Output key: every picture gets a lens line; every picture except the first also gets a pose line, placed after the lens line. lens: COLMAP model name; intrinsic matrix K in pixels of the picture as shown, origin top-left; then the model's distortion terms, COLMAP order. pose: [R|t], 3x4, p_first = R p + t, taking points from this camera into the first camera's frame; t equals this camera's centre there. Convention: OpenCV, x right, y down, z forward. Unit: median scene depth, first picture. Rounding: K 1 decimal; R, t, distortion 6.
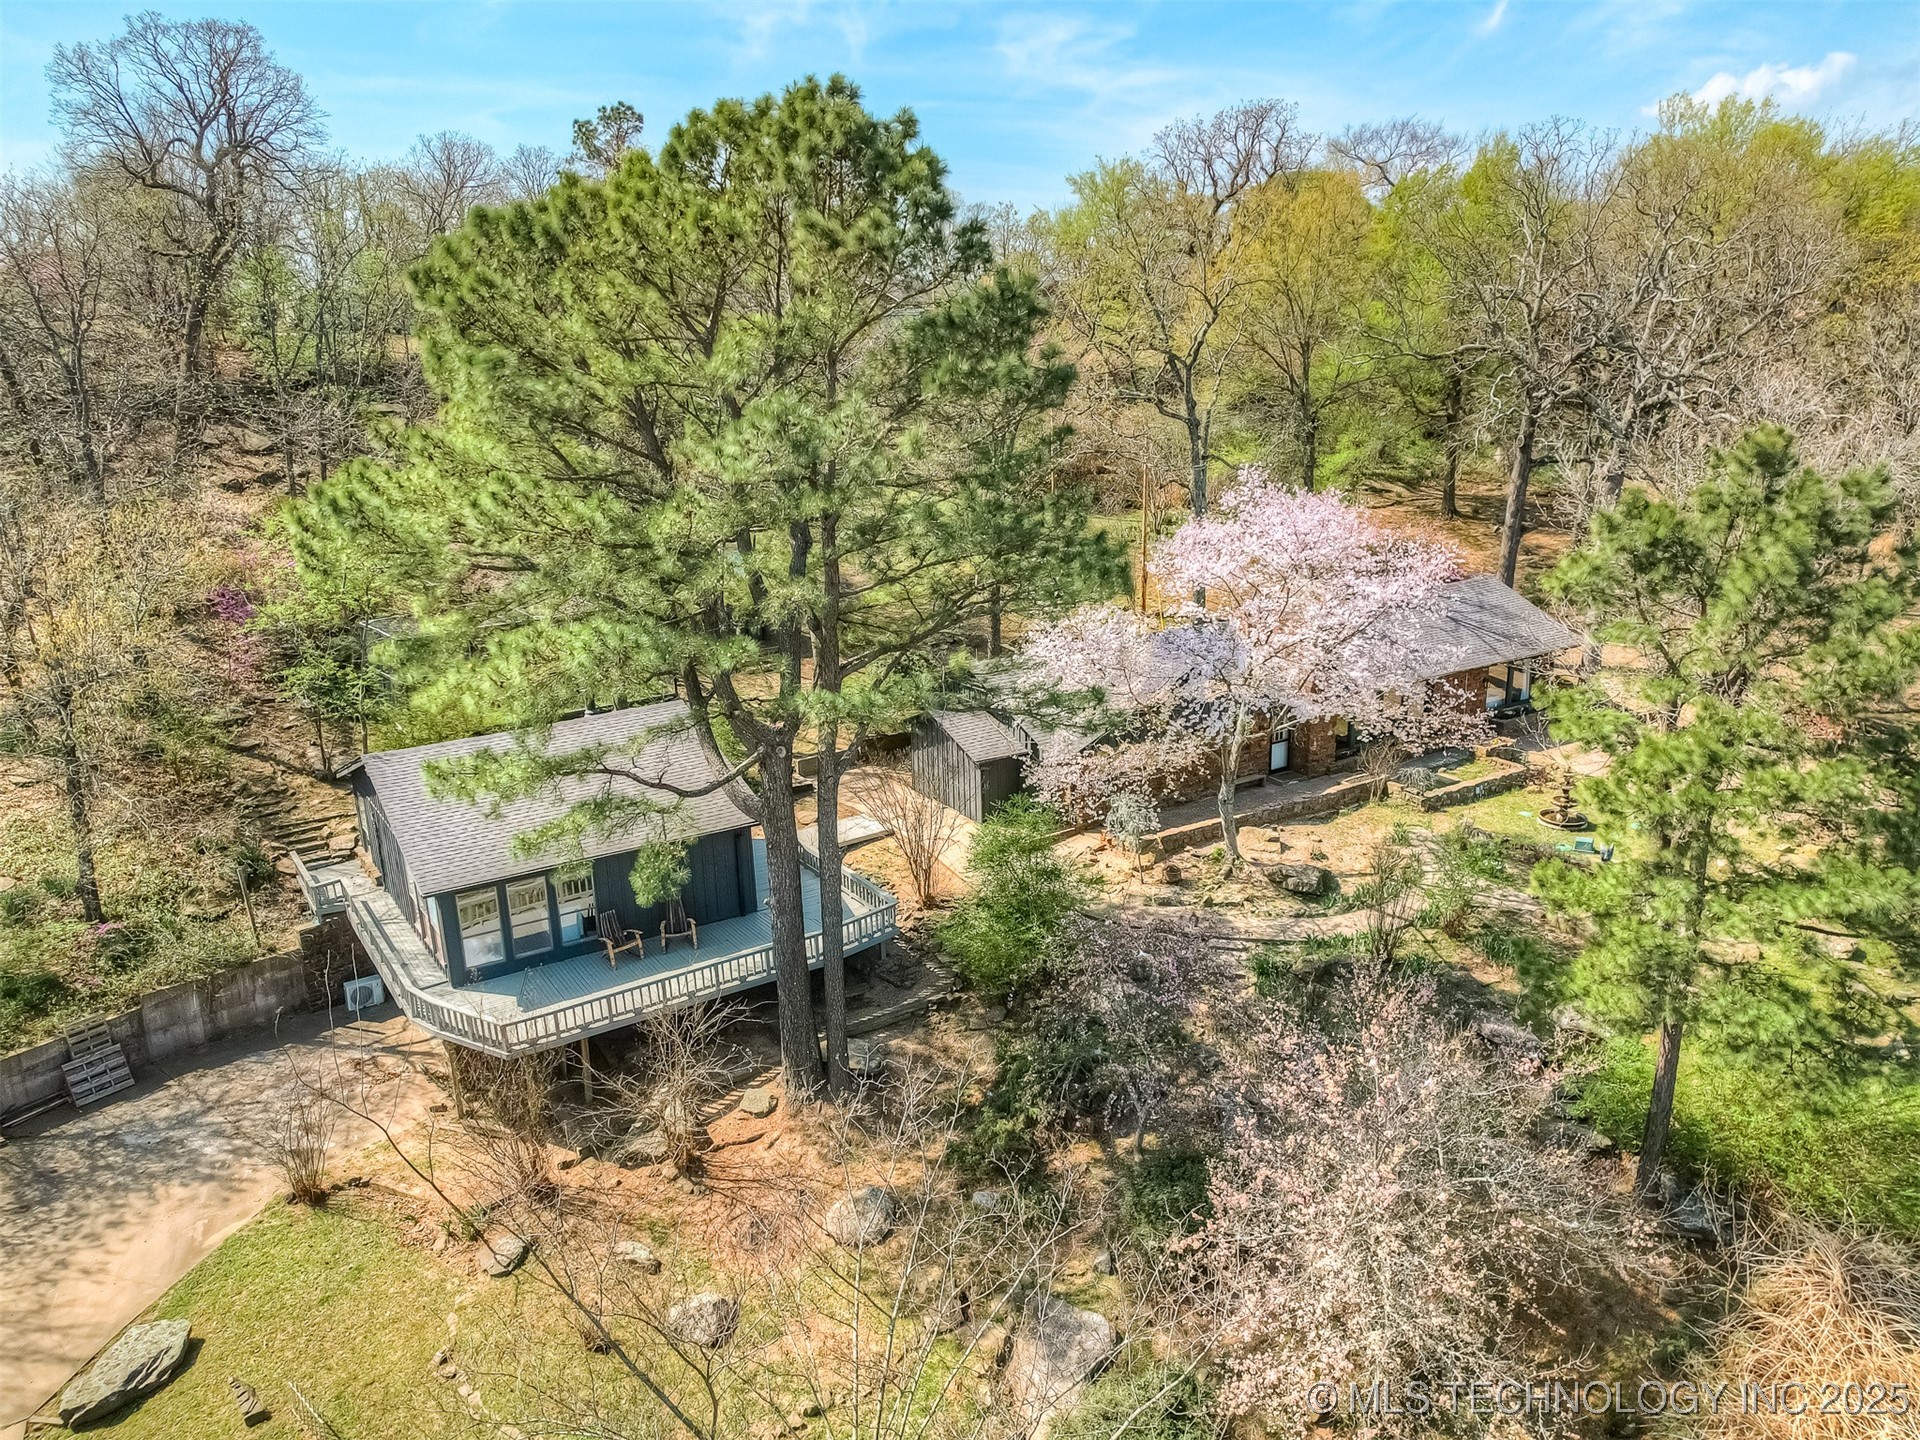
lens RADIAL K [[1405.1, 0, 950.6], [0, 1405.1, 720.4], [0, 0, 1]] dist [-0.053603, 0.033397]
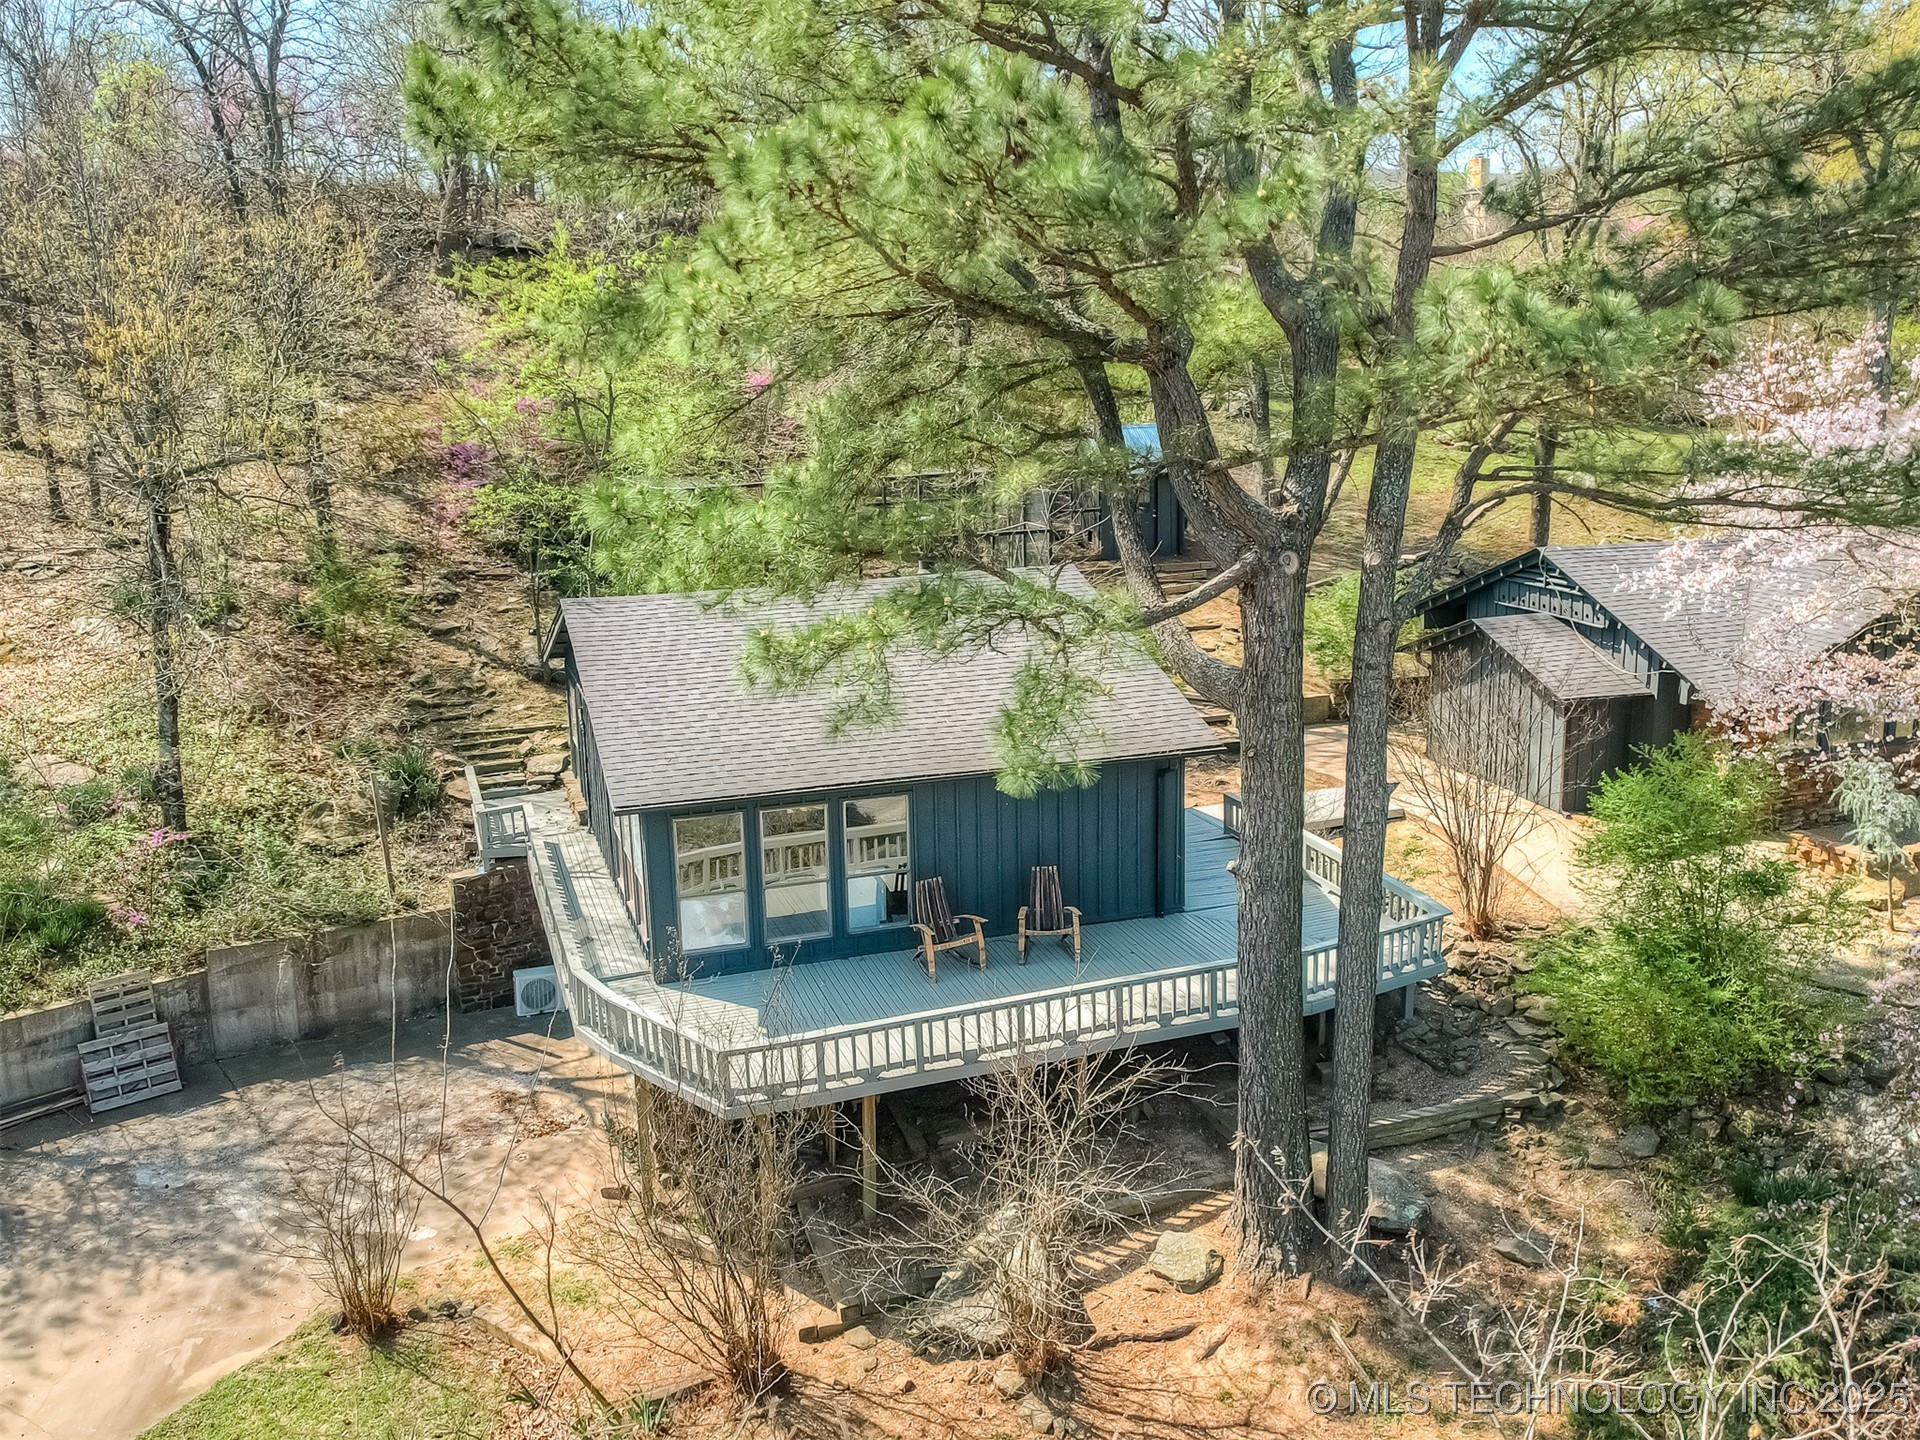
lens RADIAL K [[1405.1, 0, 957.0], [0, 1405.1, 723.0], [0, 0, 1]] dist [-0.053603, 0.033397]
pose [[0.972293, 0.056935, -0.226725, -0.106180], [-0.074635, 0.994732, -0.070272, 0.110321], [0.221529, 0.085247, 0.971420, 0.434197]]
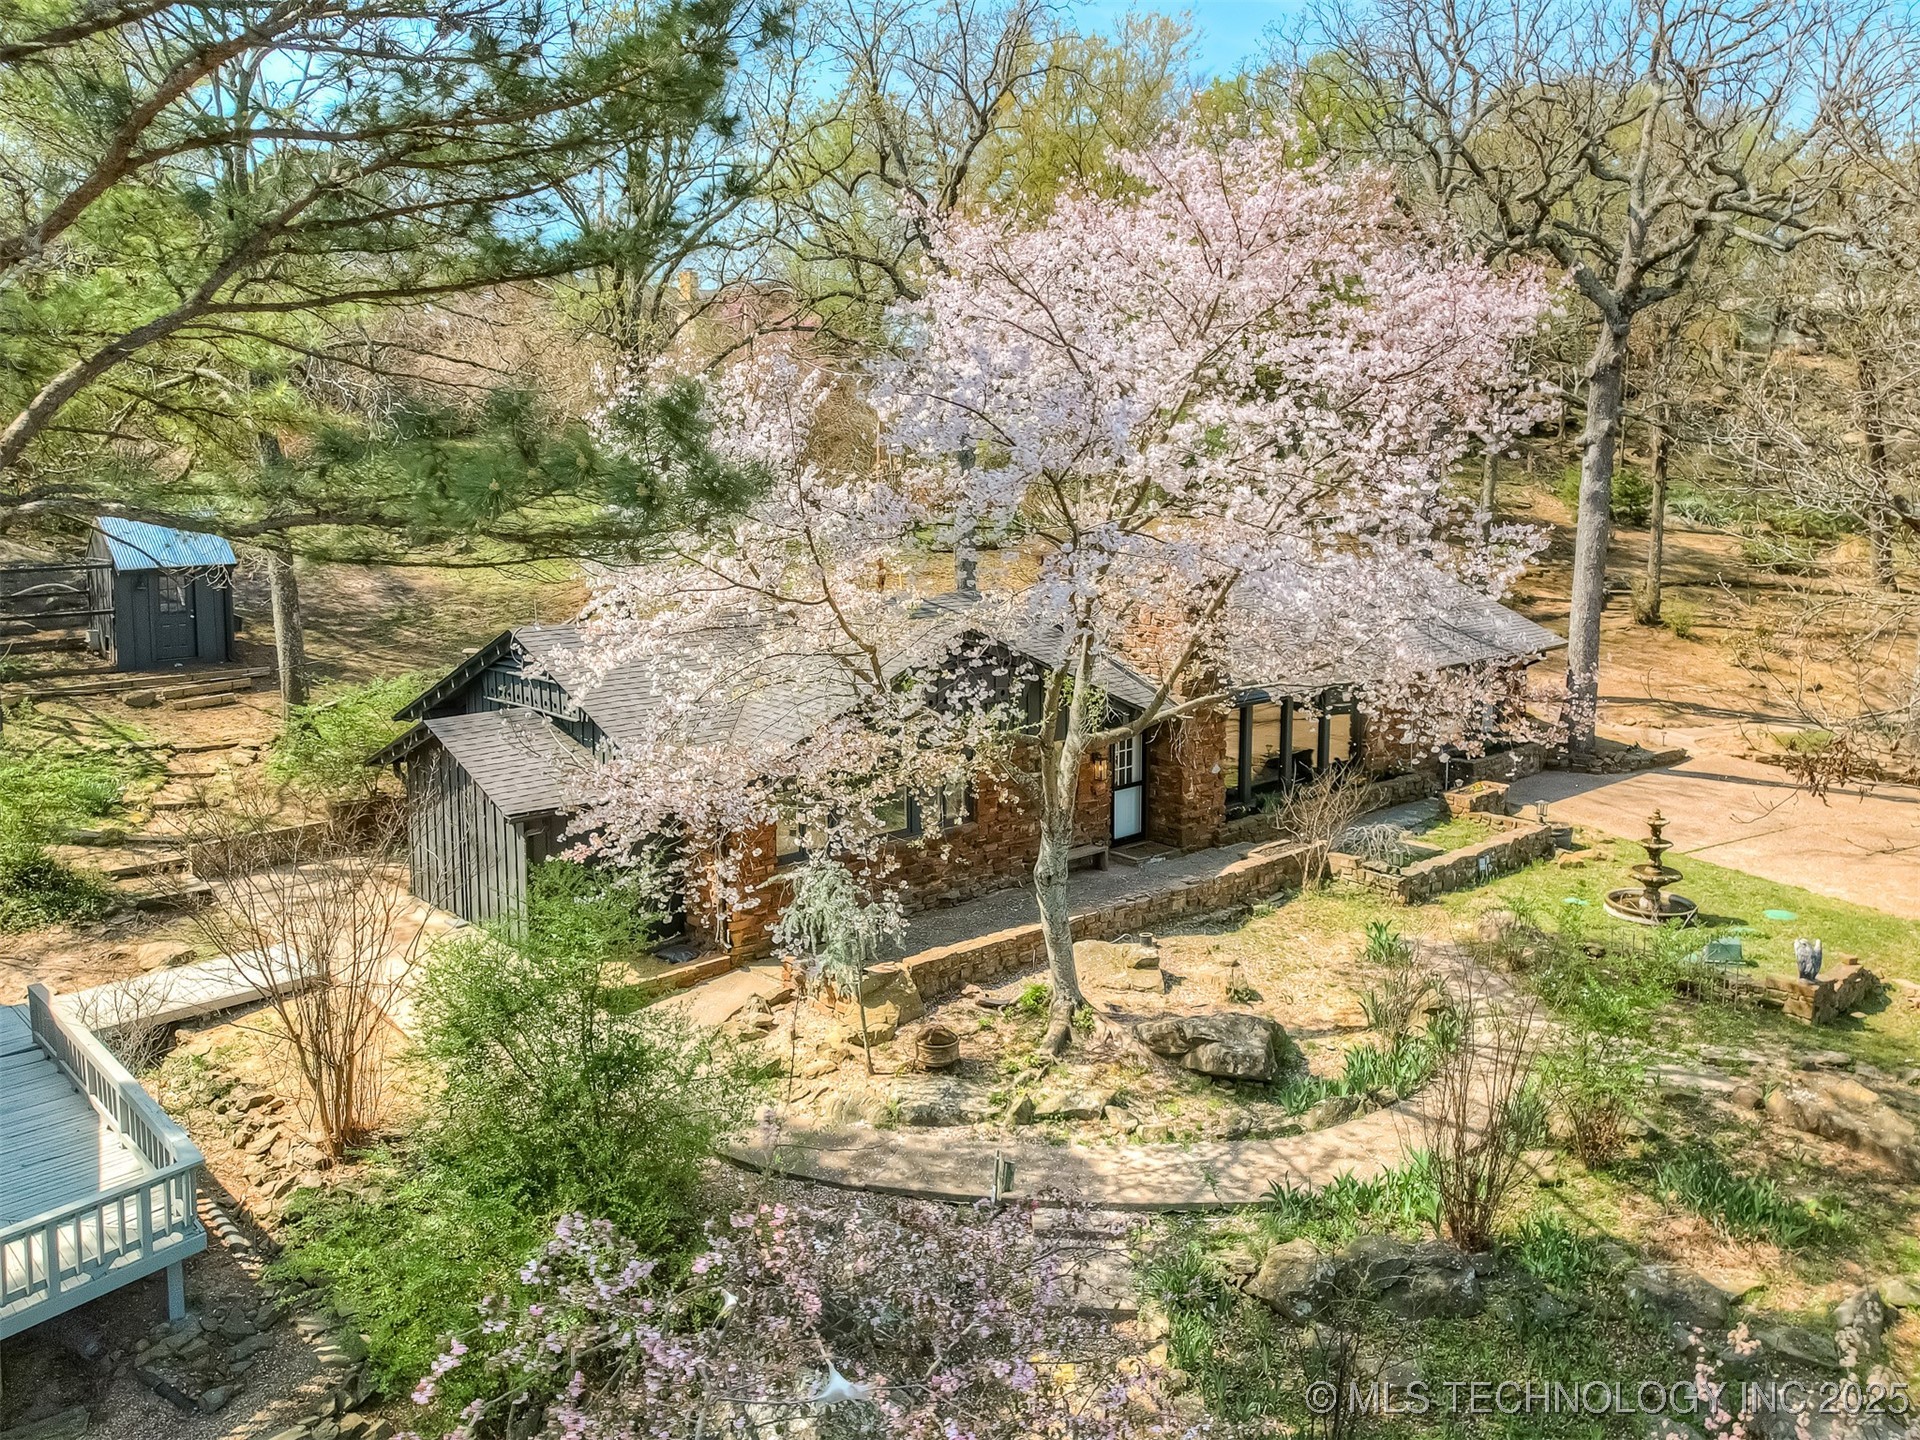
lens RADIAL K [[1405.1, 0, 961.9], [0, 1405.1, 709.0], [0, 0, 1]] dist [-0.053603, 0.033397]
pose [[0.983249, -0.004811, 0.182204, 0.092640], [0.027366, 0.992216, -0.121483, 0.062129], [-0.180201, 0.124434, 0.975727, 0.602579]]
